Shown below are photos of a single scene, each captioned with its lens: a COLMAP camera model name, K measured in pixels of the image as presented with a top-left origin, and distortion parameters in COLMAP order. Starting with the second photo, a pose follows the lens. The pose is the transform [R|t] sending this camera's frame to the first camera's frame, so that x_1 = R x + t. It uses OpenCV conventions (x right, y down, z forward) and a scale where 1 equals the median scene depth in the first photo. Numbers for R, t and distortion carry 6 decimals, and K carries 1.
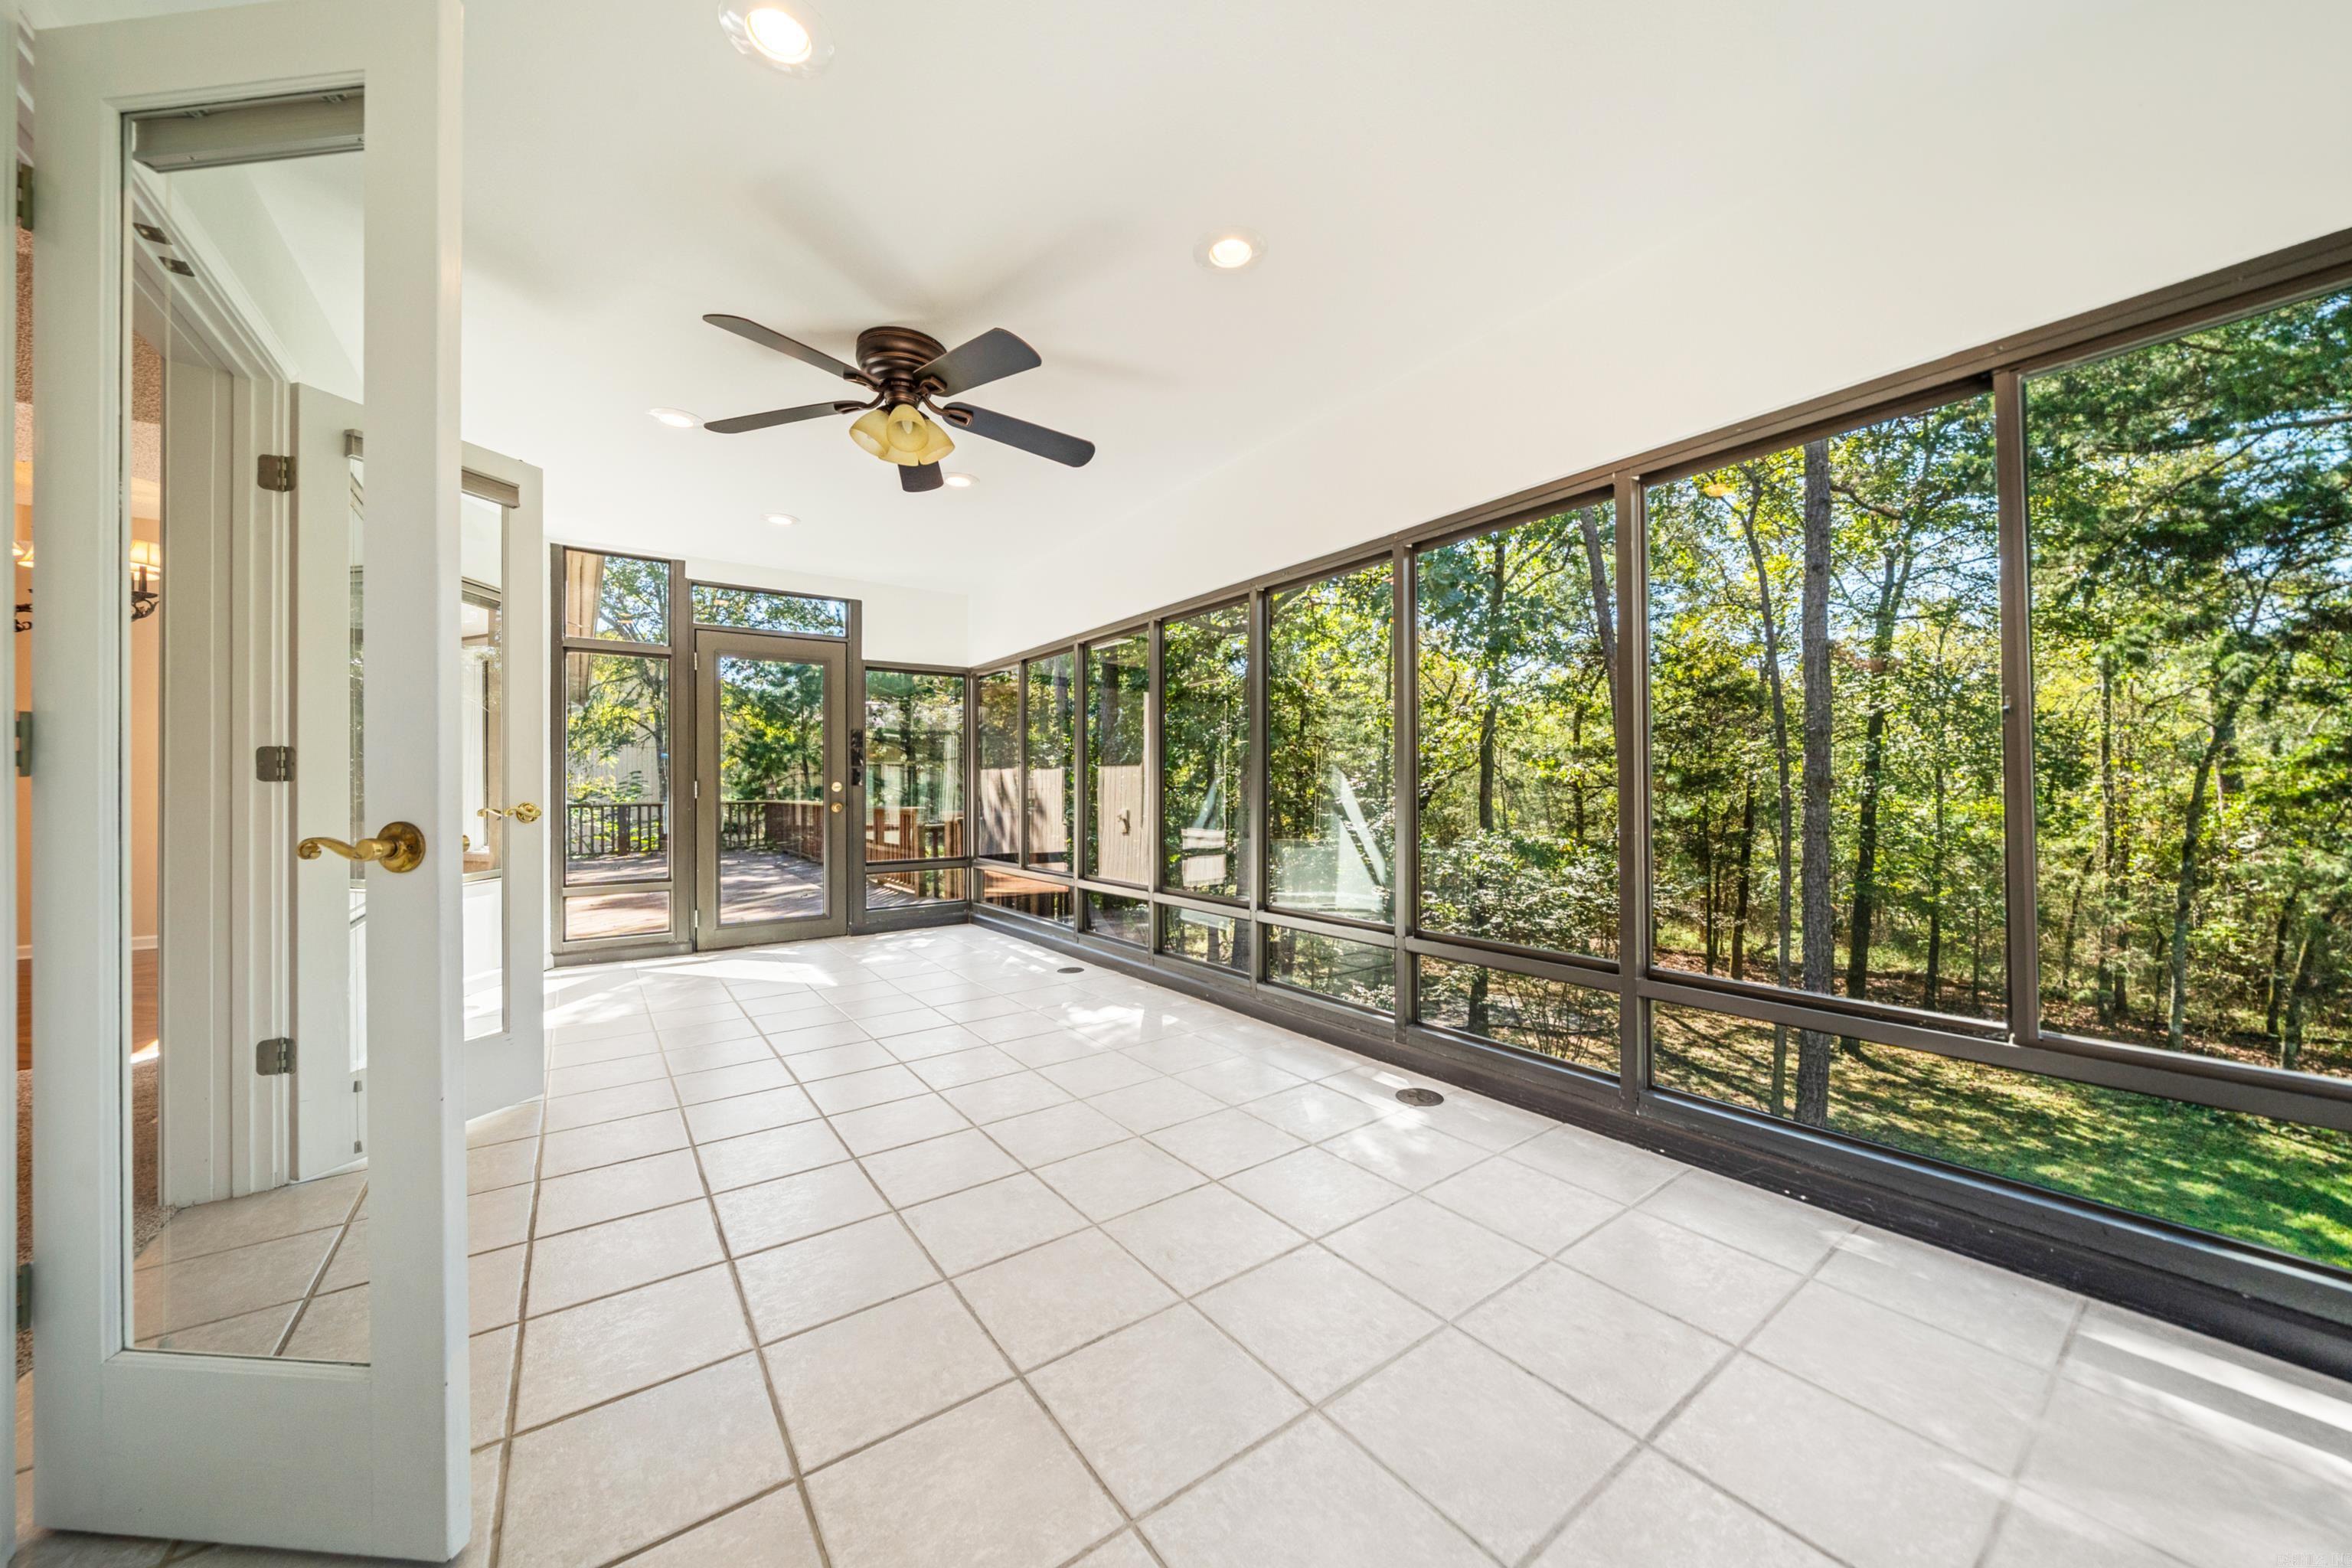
lens RADIAL K [[818.9, 0, 1181.7], [0, 818.9, 786.2], [0, 0, 1]] dist [-0.000997, -0.000224]
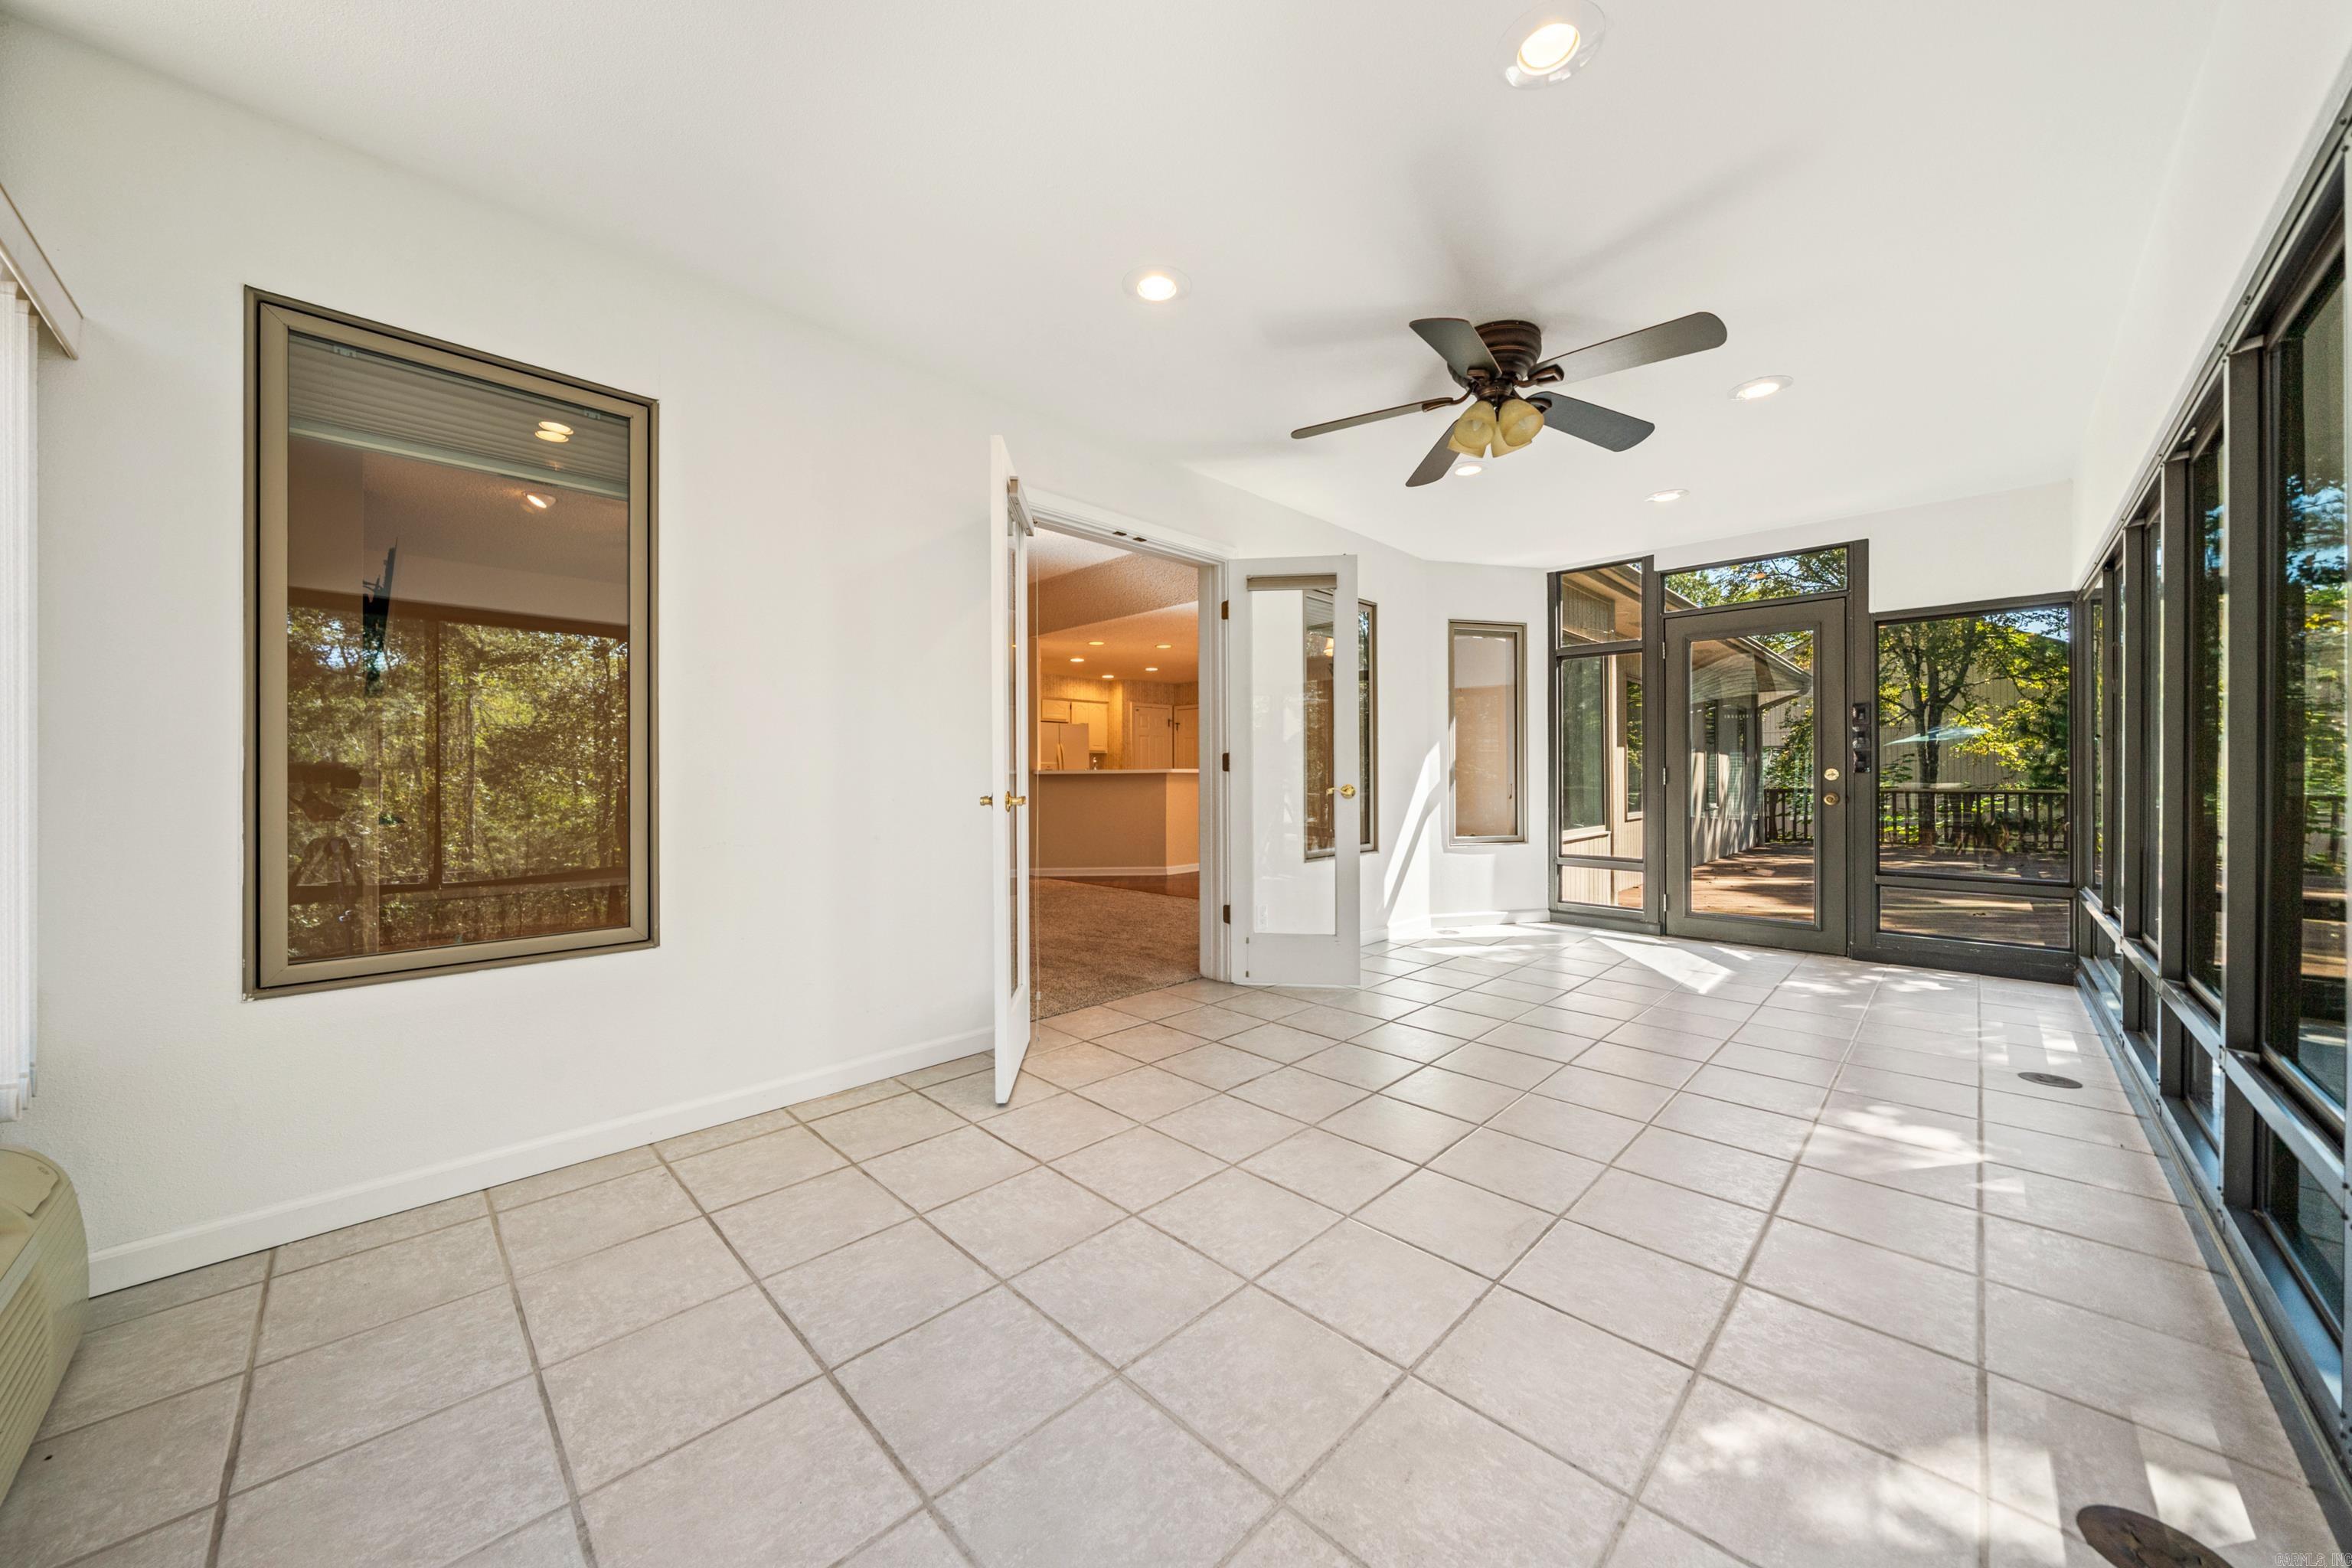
lens RADIAL K [[818.9, 0, 1179.3], [0, 818.9, 777.2], [0, 0, 1]] dist [-0.000997, -0.000224]
pose [[0.153193, 0.008955, -0.988156, 0.312224], [-0.000264, 0.999959, 0.009021, -0.003453], [0.988196, -0.001121, 0.153190, 0.237919]]
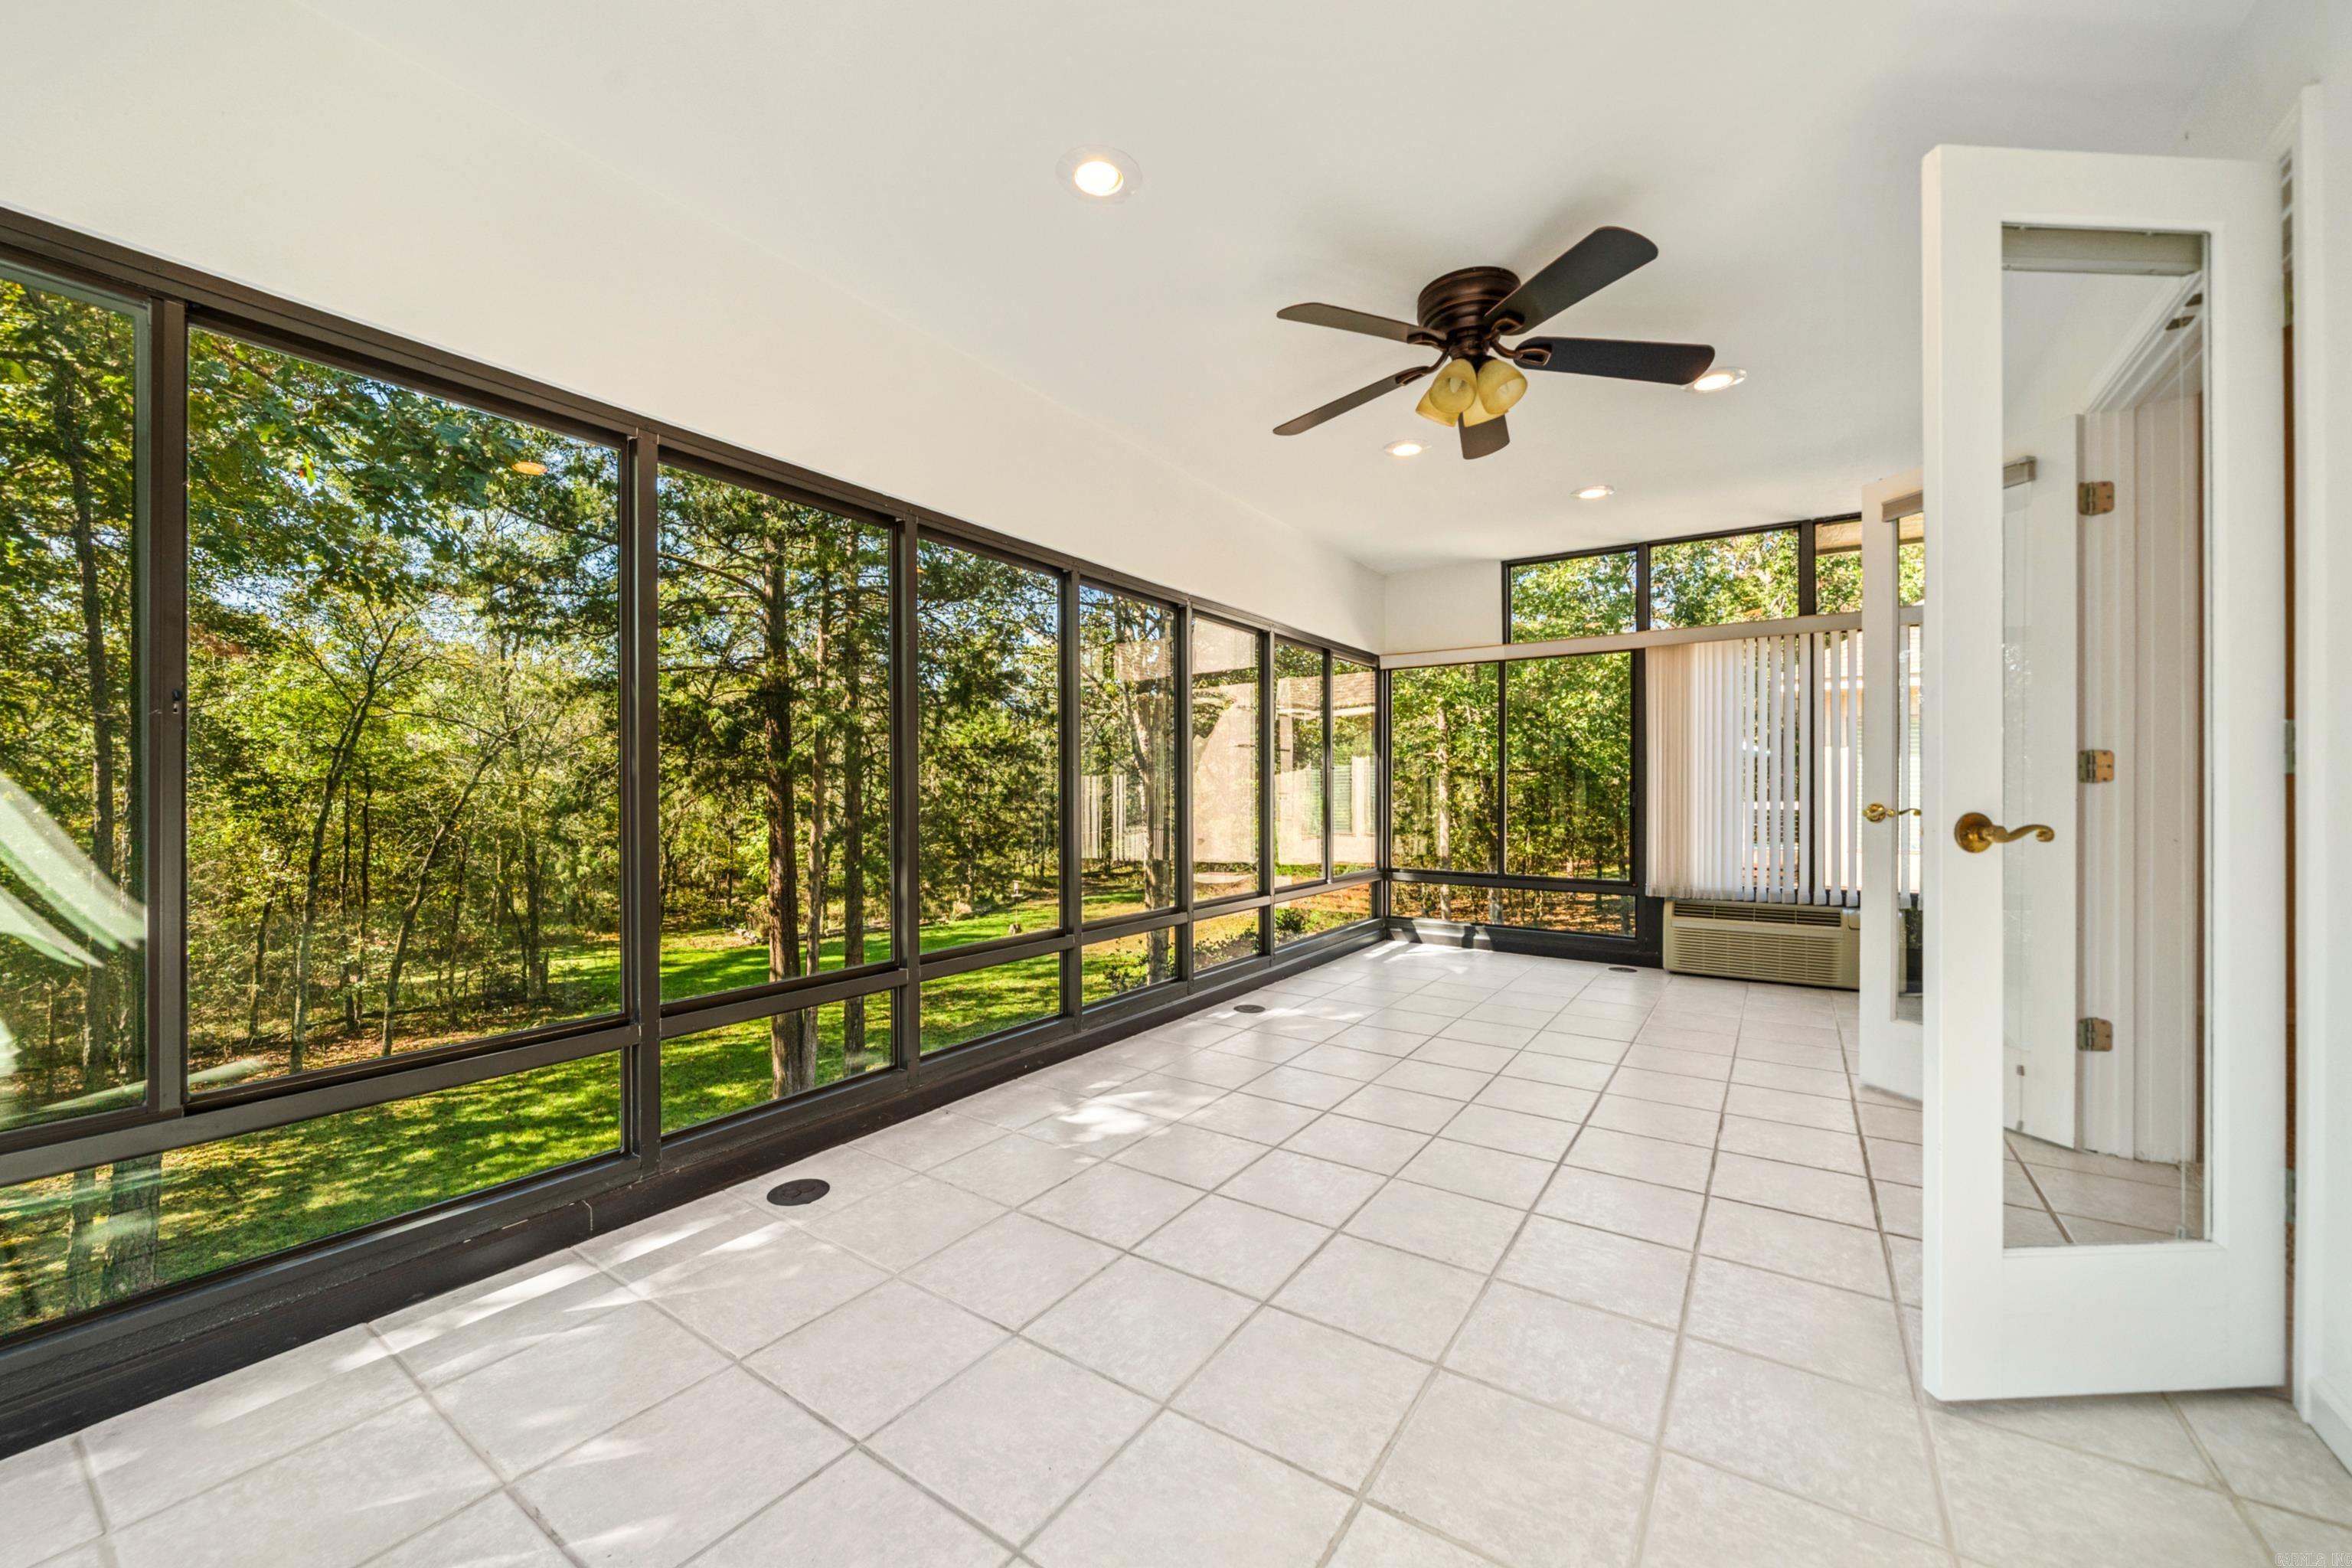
lens RADIAL K [[879.2, 0, 1182.2], [0, 879.2, 794.1], [0, 0, 1]] dist [-0.000462, -0.000065]
pose [[-0.335436, 0.011745, 0.941990, -0.587882], [0.005252, 0.999930, -0.010597, 0.005098], [-0.942048, 0.001393, -0.335474, 0.833374]]
